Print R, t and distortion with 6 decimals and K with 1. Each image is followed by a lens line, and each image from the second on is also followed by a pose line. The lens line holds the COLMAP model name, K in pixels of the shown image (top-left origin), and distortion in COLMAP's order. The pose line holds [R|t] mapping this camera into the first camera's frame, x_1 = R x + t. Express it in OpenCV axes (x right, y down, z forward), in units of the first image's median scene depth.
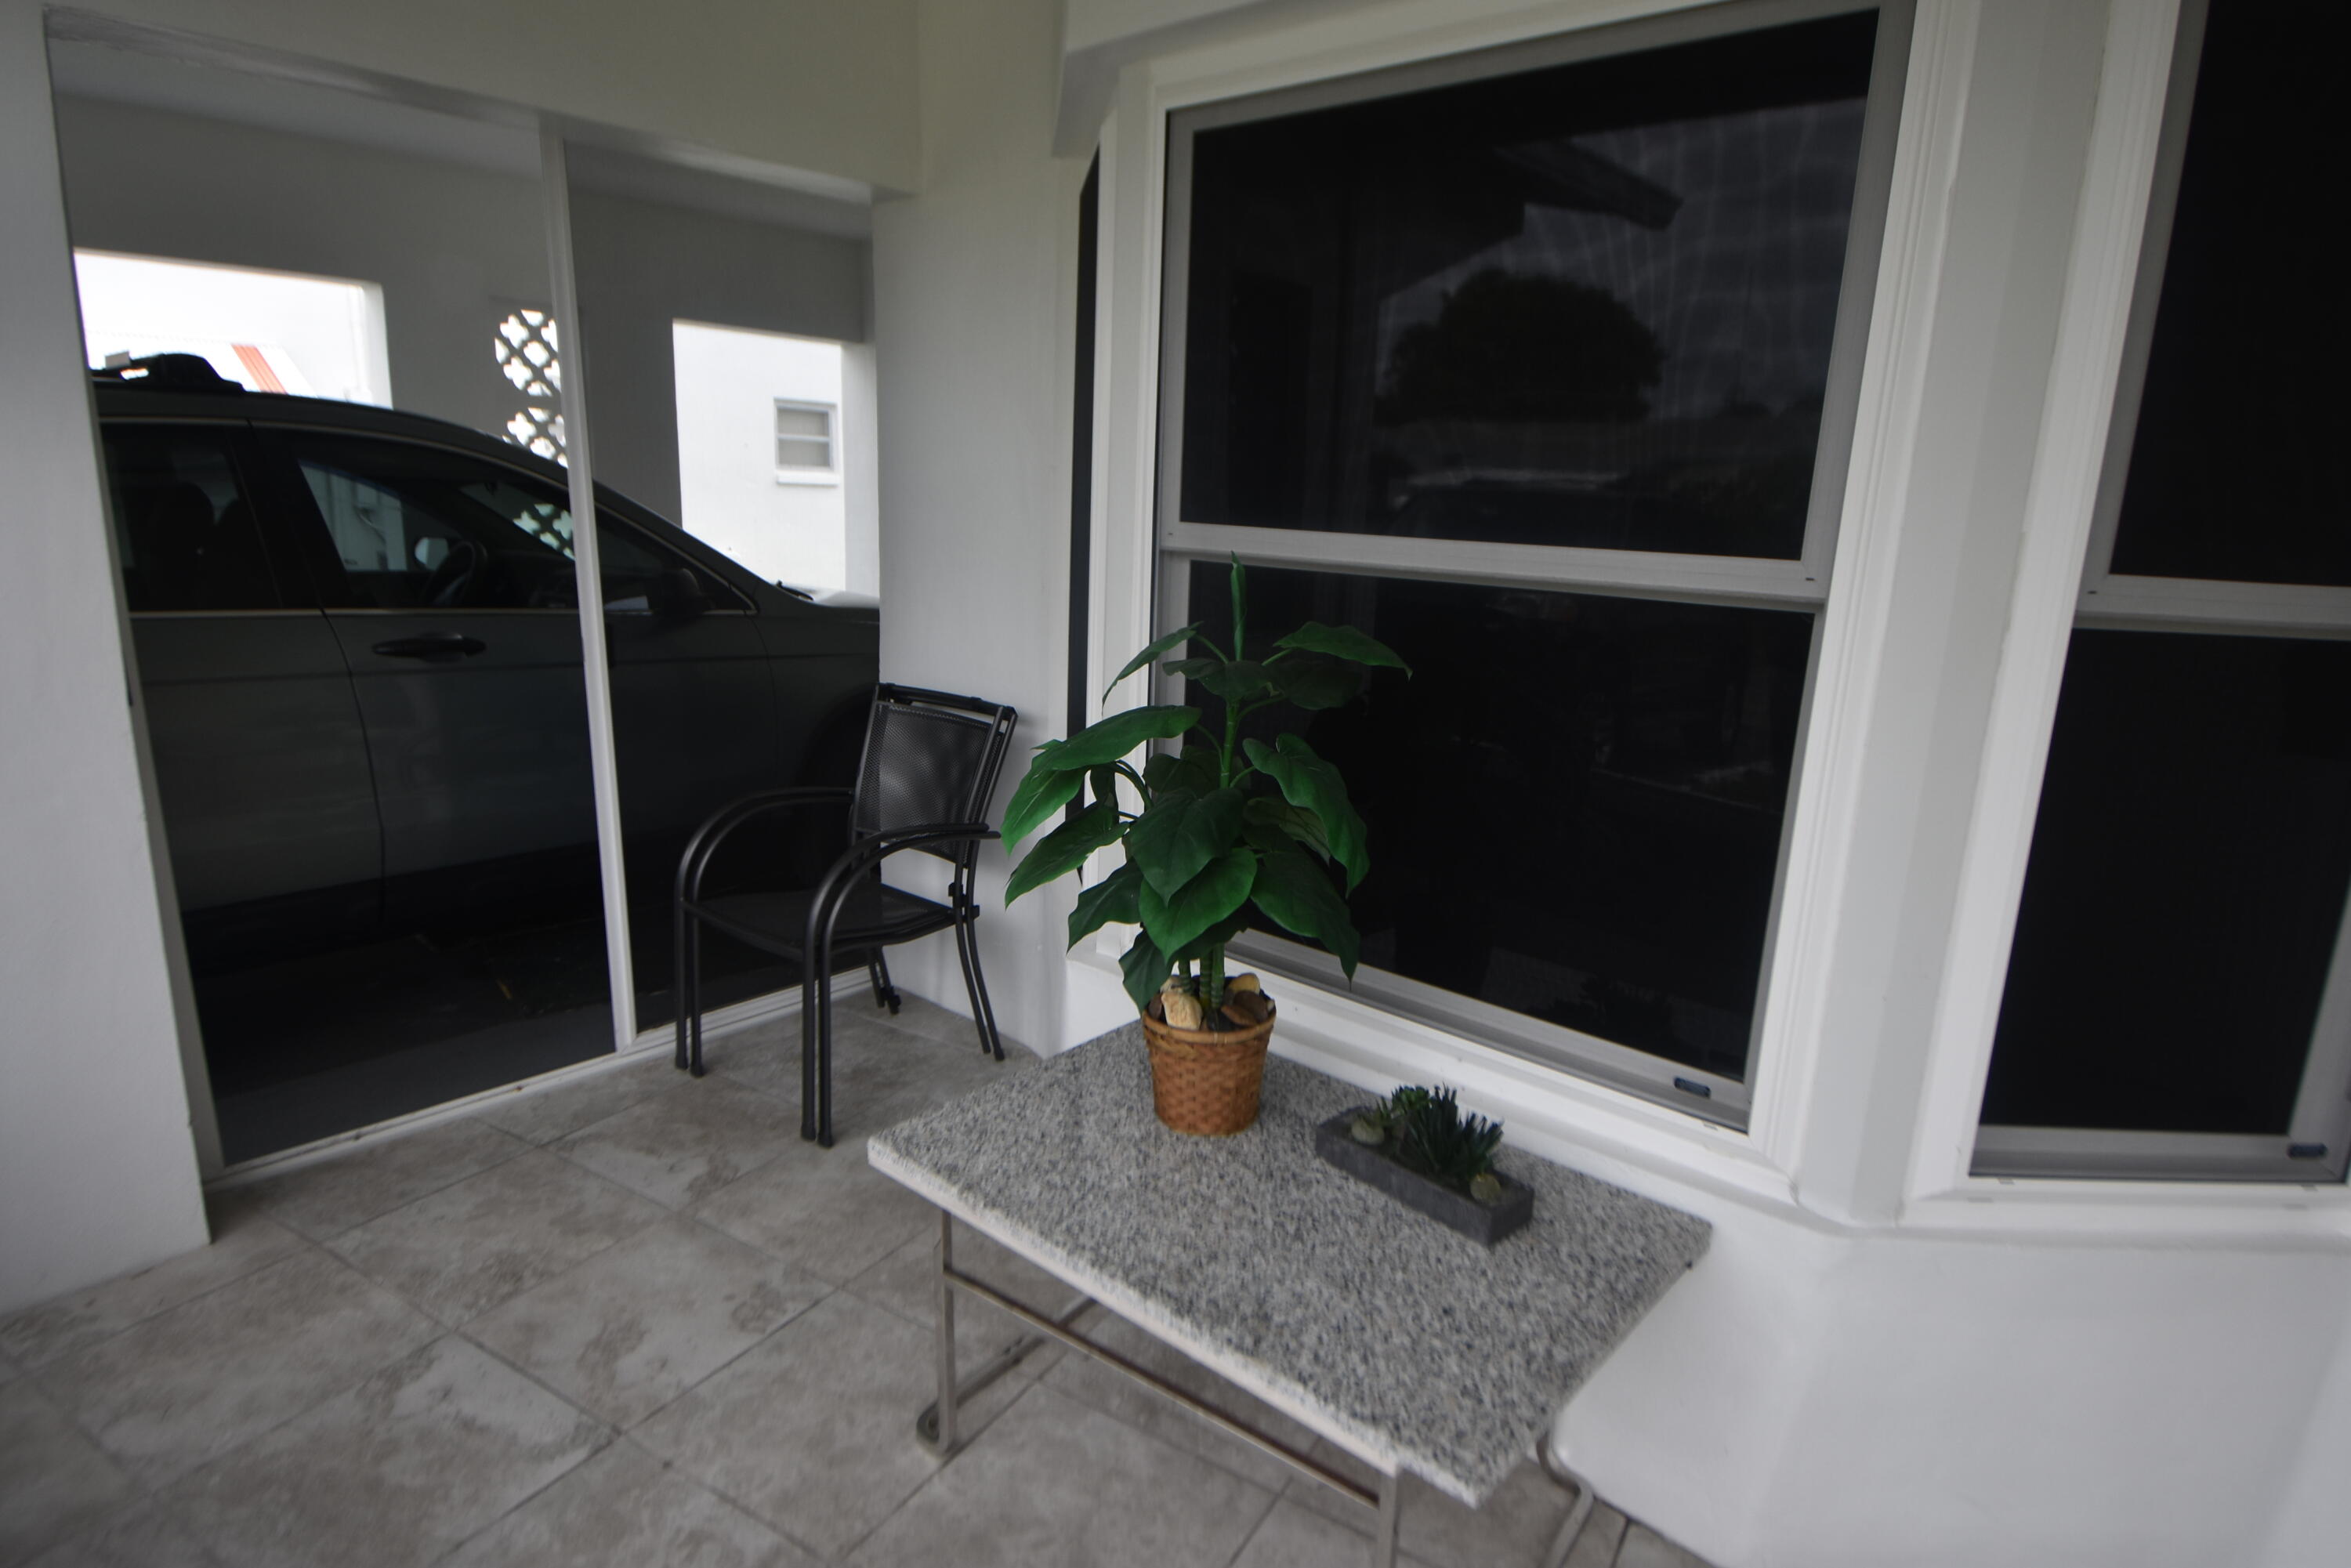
lens RADIAL K [[1310.5, 0, 1177.2], [0, 1310.5, 795.6], [0, 0, 1]] dist [0.021784, -0.028488]
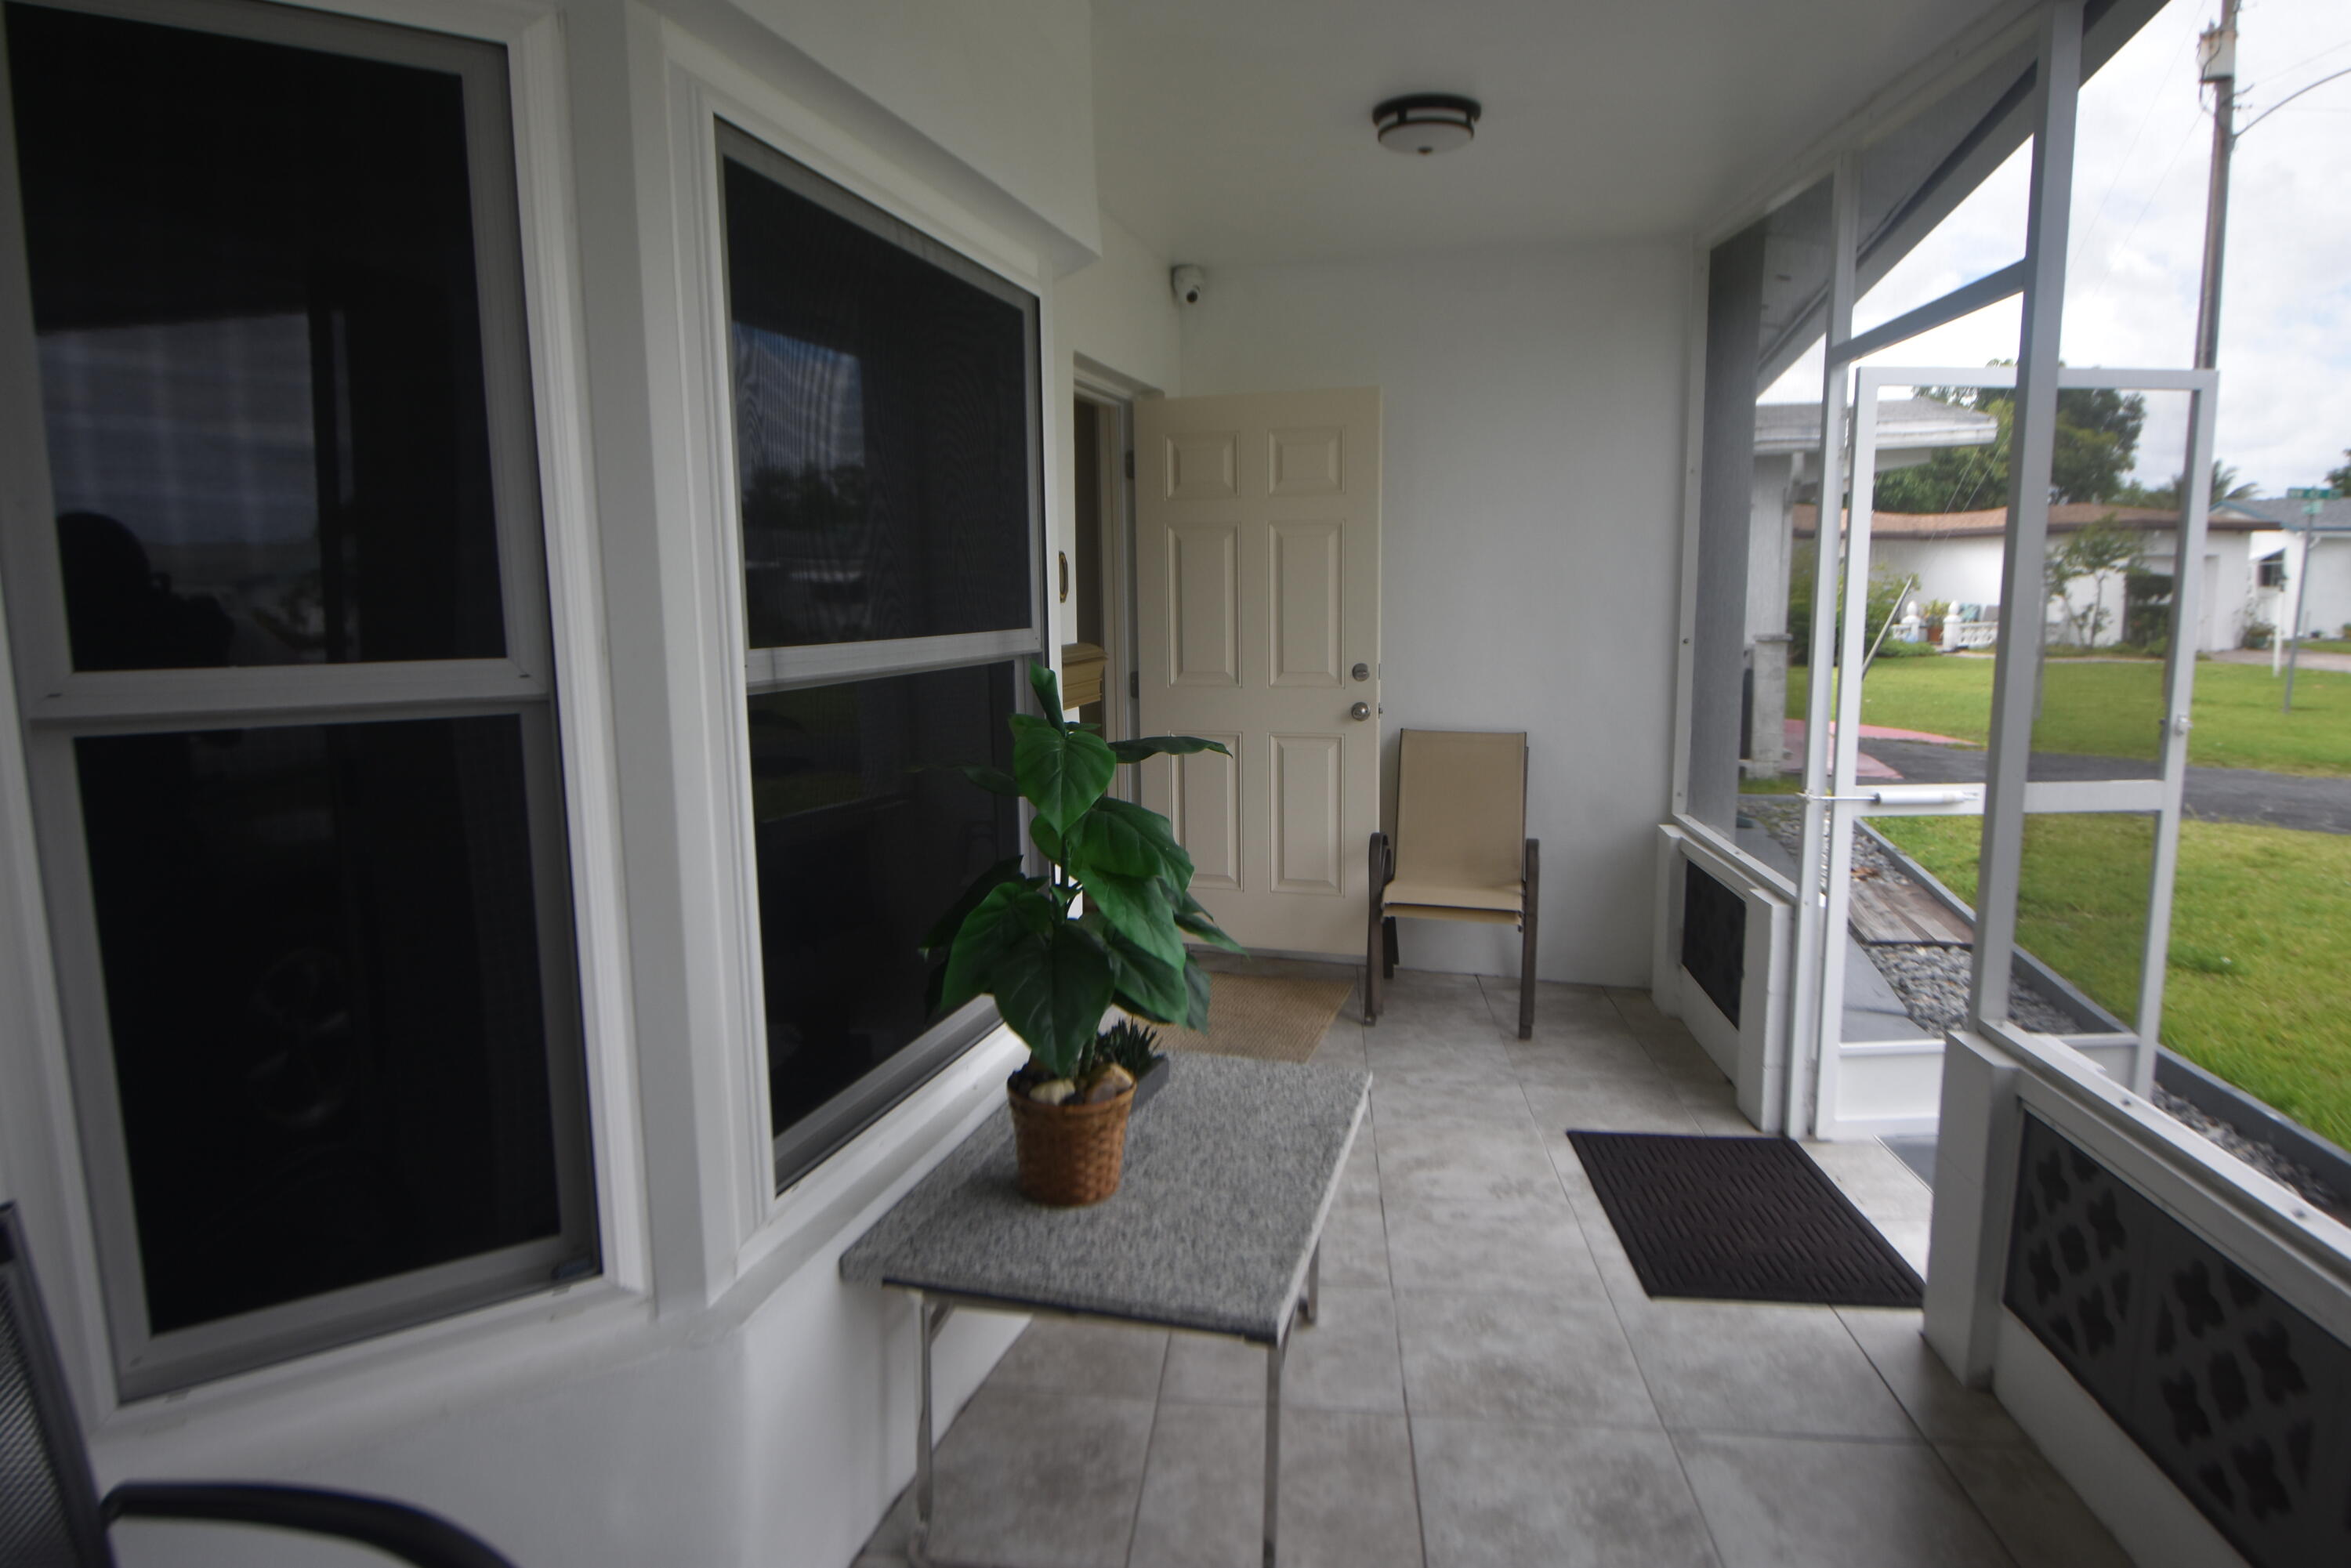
lens RADIAL K [[1398.7, 0, 1180.3], [0, 1398.7, 797.8], [0, 0, 1]] dist [0.020552, -0.029452]
pose [[-0.461881, -0.143665, 0.875229, -0.921938], [0.213525, 0.939761, 0.266940, -0.326363], [-0.860856, 0.310178, -0.403381, 1.226362]]
